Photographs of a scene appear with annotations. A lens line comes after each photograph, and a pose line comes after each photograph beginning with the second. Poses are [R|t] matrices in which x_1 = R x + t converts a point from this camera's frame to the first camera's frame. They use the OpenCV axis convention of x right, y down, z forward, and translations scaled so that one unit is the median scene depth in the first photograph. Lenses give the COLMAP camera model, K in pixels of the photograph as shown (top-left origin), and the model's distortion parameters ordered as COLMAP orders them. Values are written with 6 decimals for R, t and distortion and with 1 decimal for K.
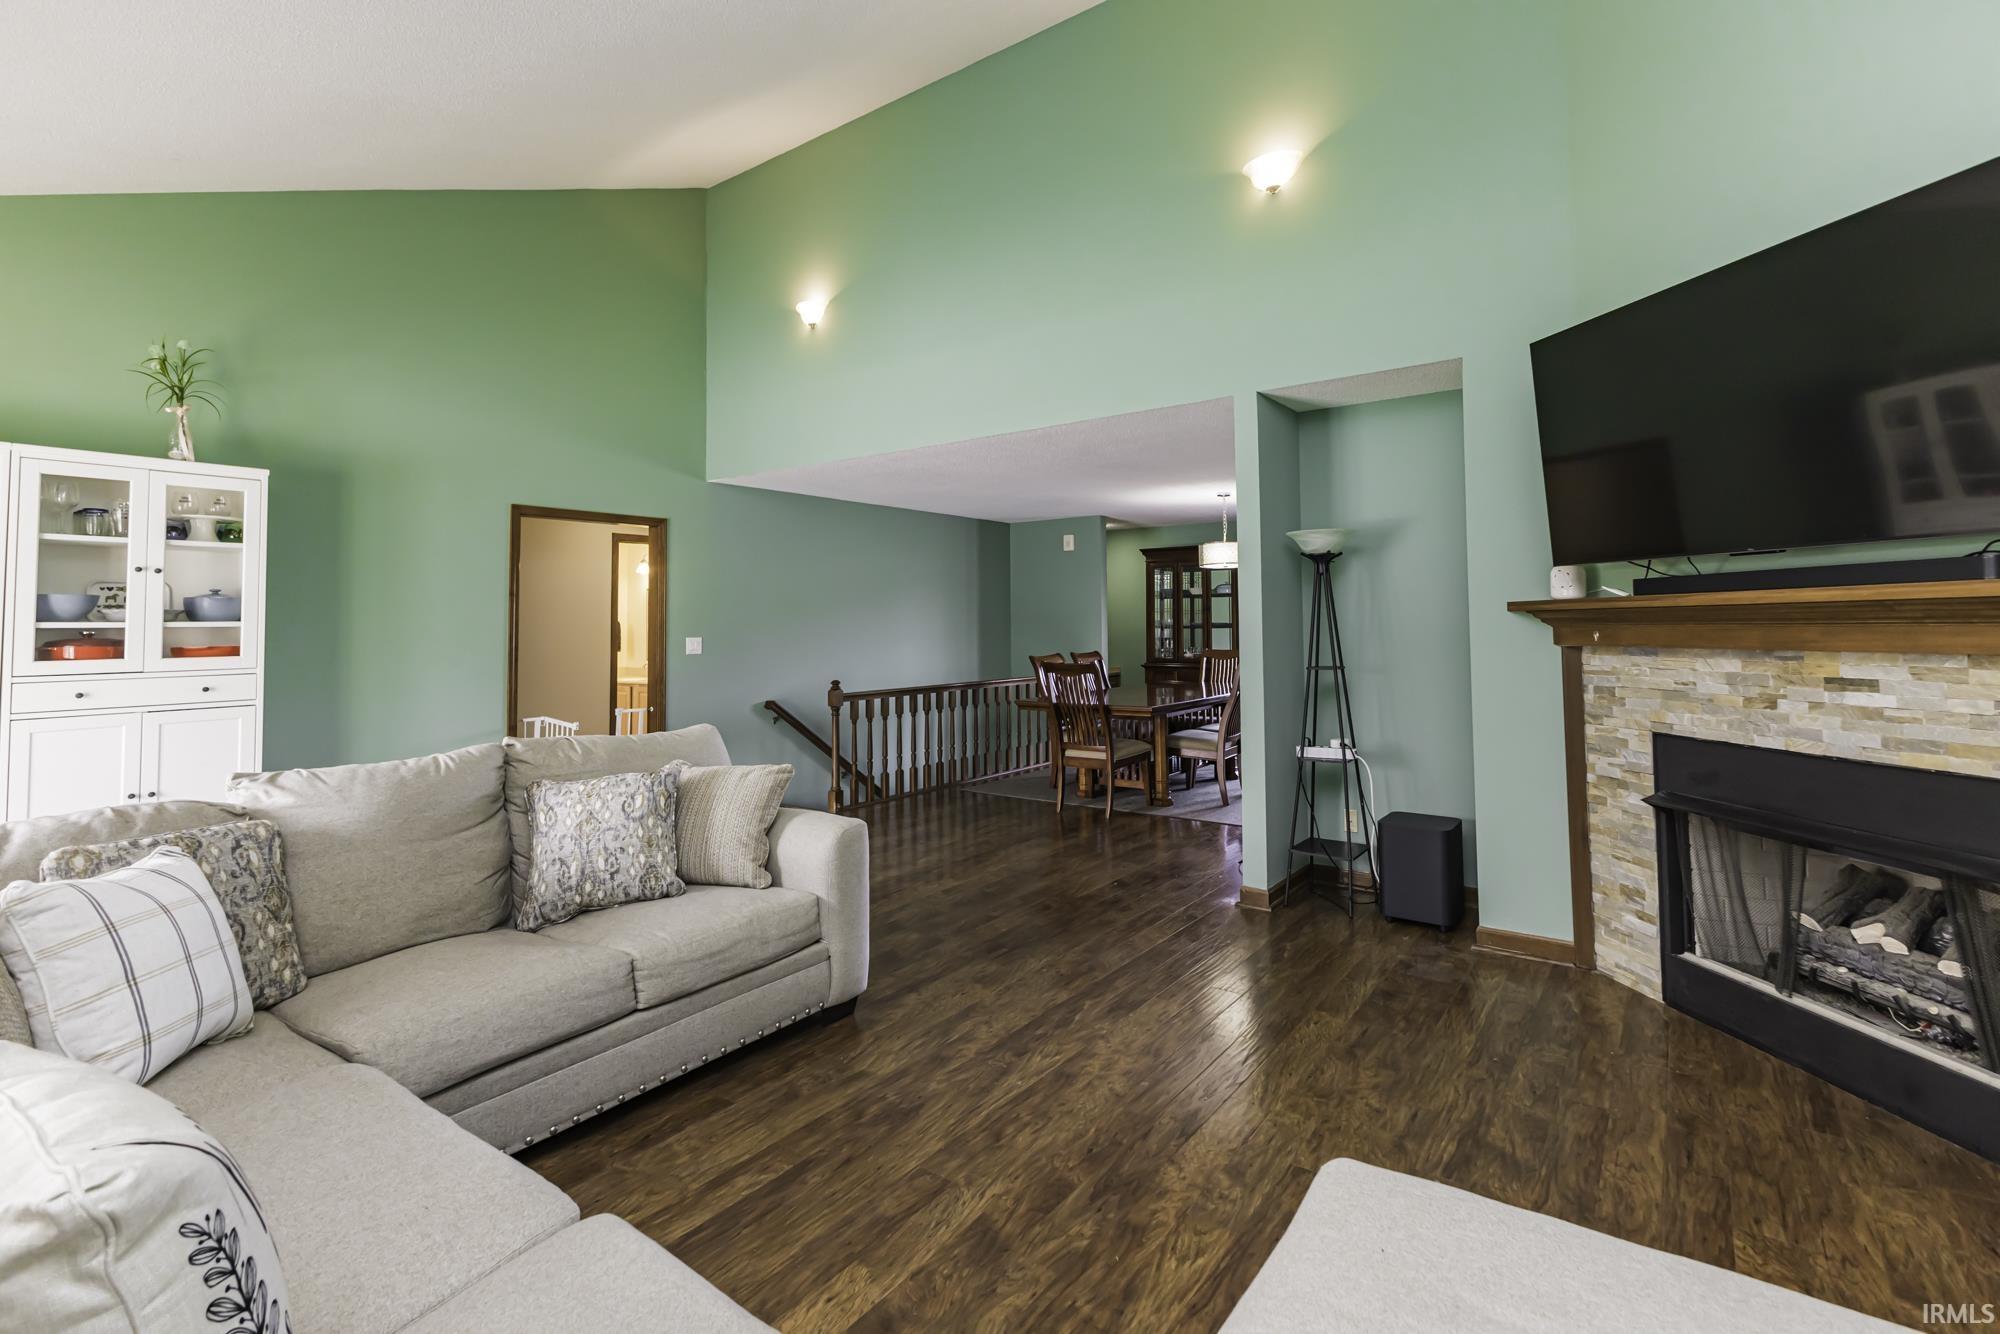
lens RADIAL K [[892.0, 0, 1005.8], [0, 892.0, 626.1], [0, 0, 1]] dist [0.012759, 0.000209]
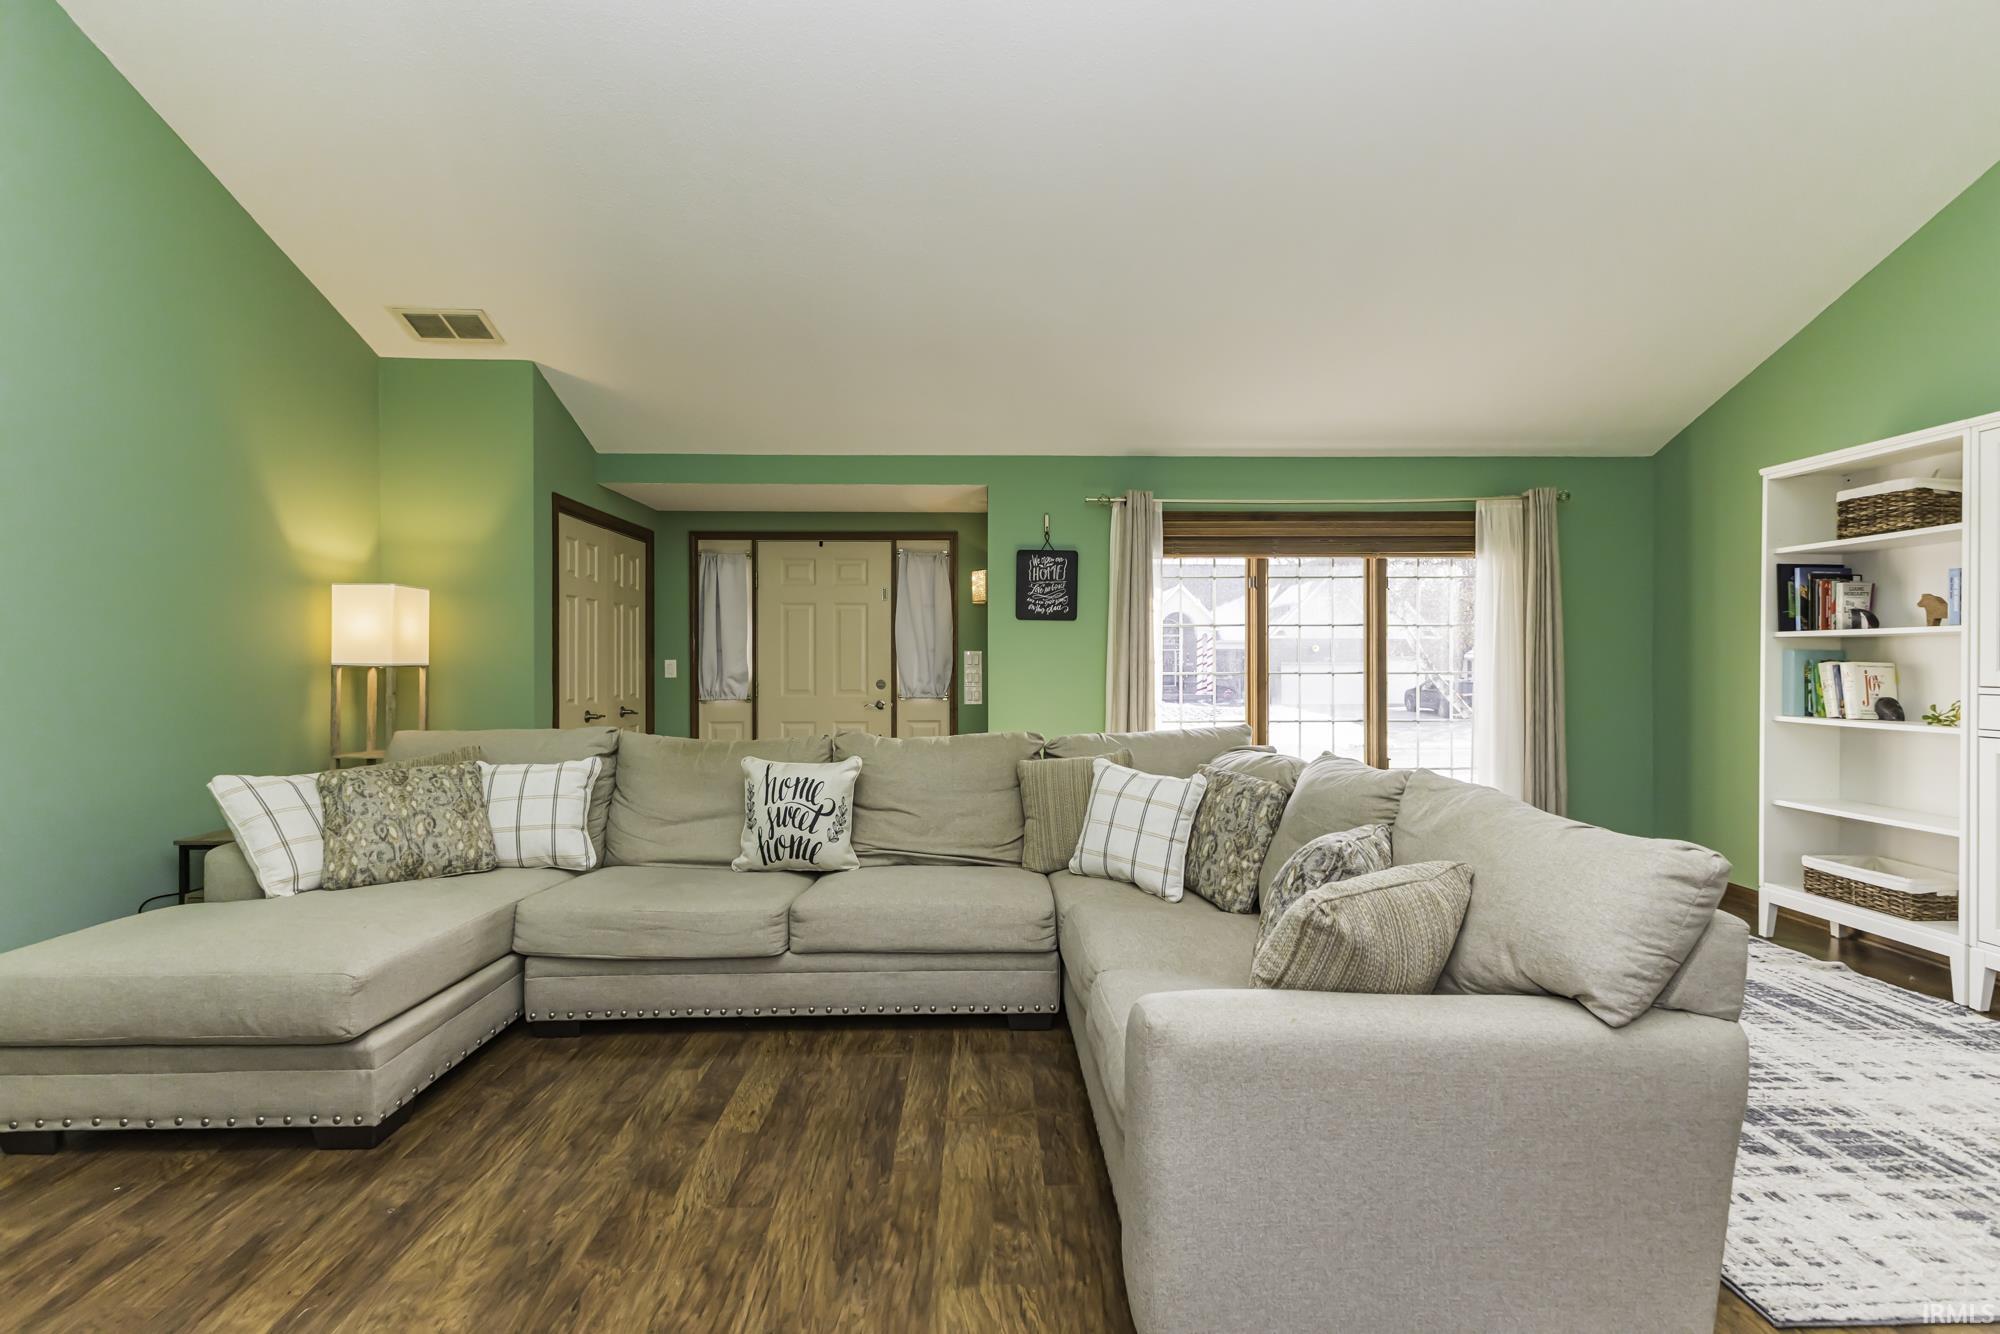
lens RADIAL K [[866.0, 0, 1000.0], [0, 866.0, 667.0], [0, 0, 1]] dist [0.002166, 0.000119]
pose [[-0.777807, 0.011295, -0.628402, 0.290619], [0.007457, 0.999934, 0.008744, 0.038542], [0.628459, 0.002115, -0.777840, 1.928060]]
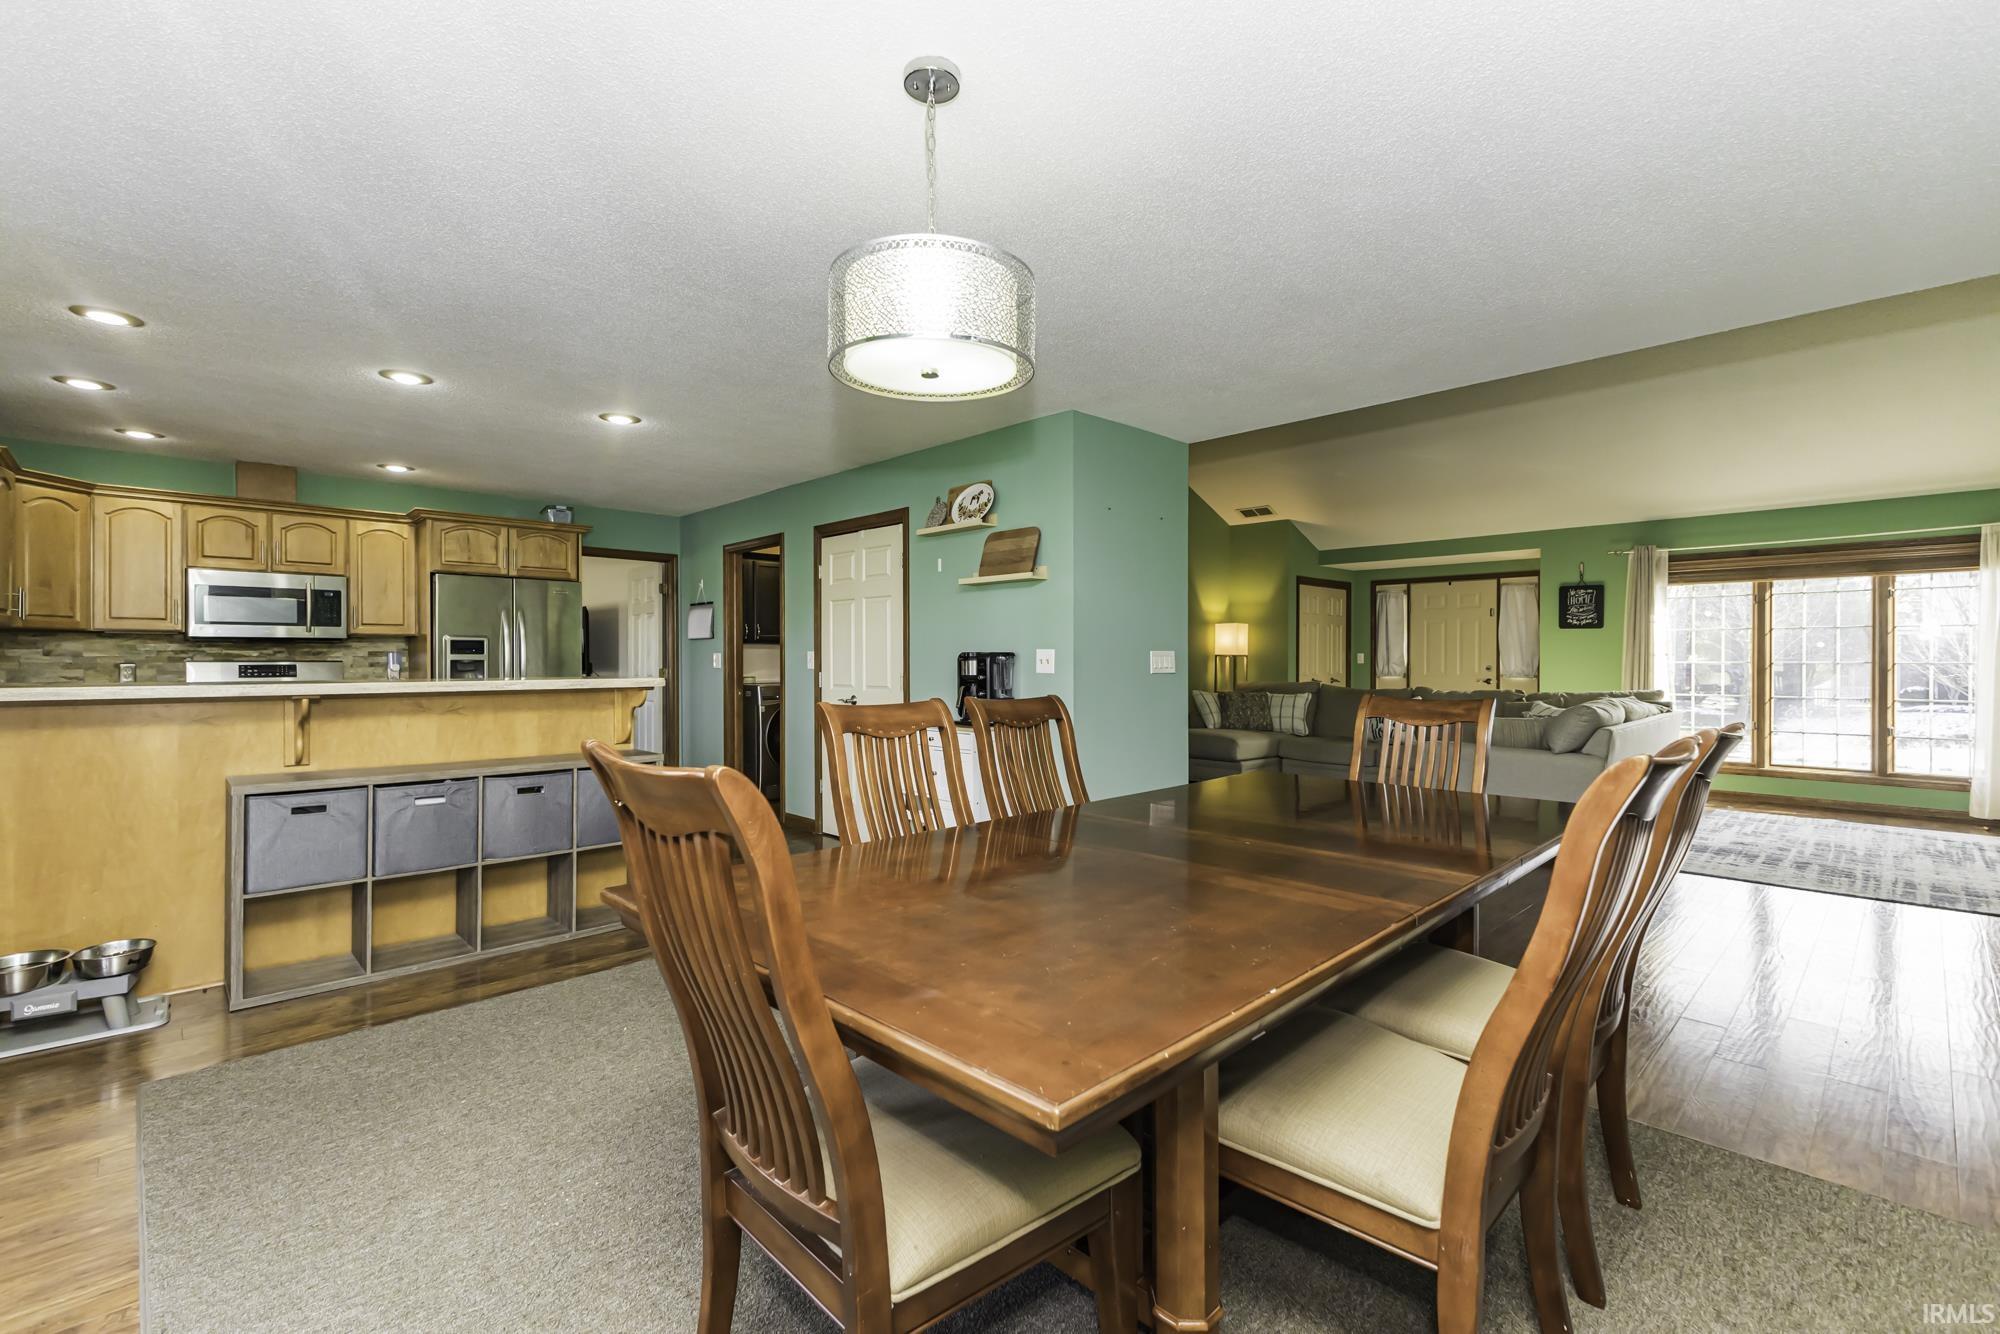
lens RADIAL K [[866.0, 0, 1000.0], [0, 866.0, 667.0], [0, 0, 1]] dist [0.002166, 0.000119]
pose [[-0.988783, 0.004491, 0.149290, 0.527295], [0.006274, 0.999915, 0.011470, 0.041108], [-0.149225, 0.012277, -0.988727, 3.416145]]
